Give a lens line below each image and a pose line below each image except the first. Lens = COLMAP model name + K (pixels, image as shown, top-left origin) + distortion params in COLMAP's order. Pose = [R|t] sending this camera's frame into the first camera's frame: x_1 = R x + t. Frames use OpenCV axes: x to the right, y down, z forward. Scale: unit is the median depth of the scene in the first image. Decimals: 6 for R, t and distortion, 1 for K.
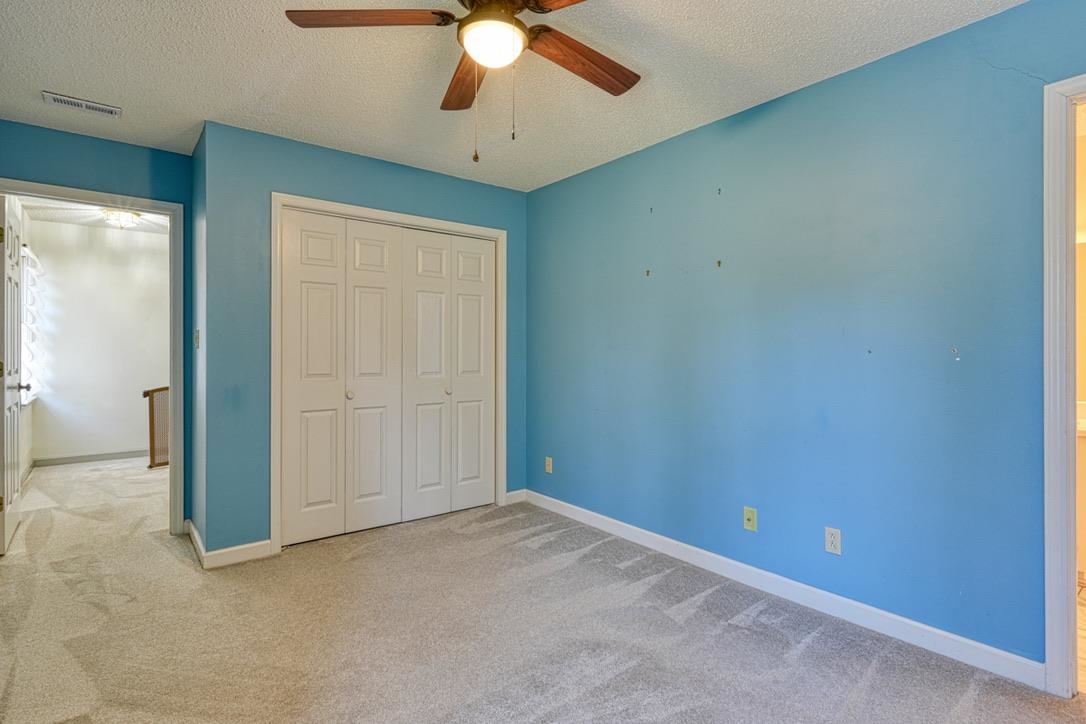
lens RADIAL K [[525.3, 0, 543.5], [0, 525.3, 353.4], [0, 0, 1]] dist [0.001301, -0.000131]
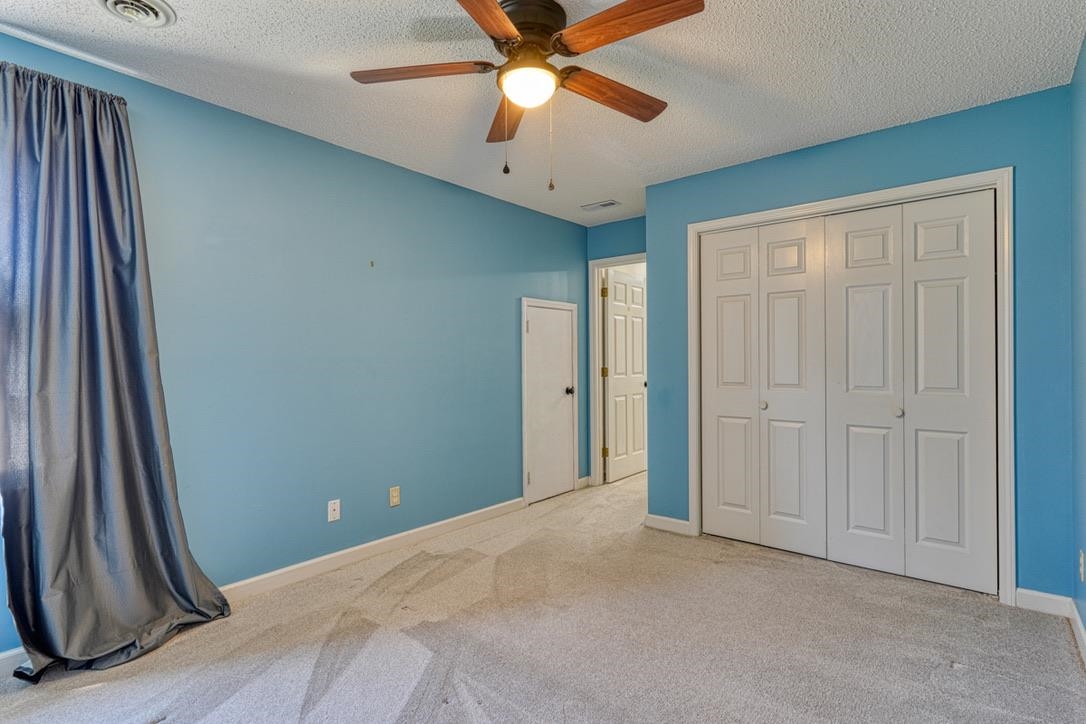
lens RADIAL K [[525.3, 0, 551.6], [0, 525.3, 361.7], [0, 0, 1]] dist [0.001301, -0.000131]
pose [[0.228566, -0.001801, -0.973527, 0.492459], [0.000519, 0.999998, -0.001728, -0.000586], [0.973528, -0.000110, 0.228567, 0.387689]]
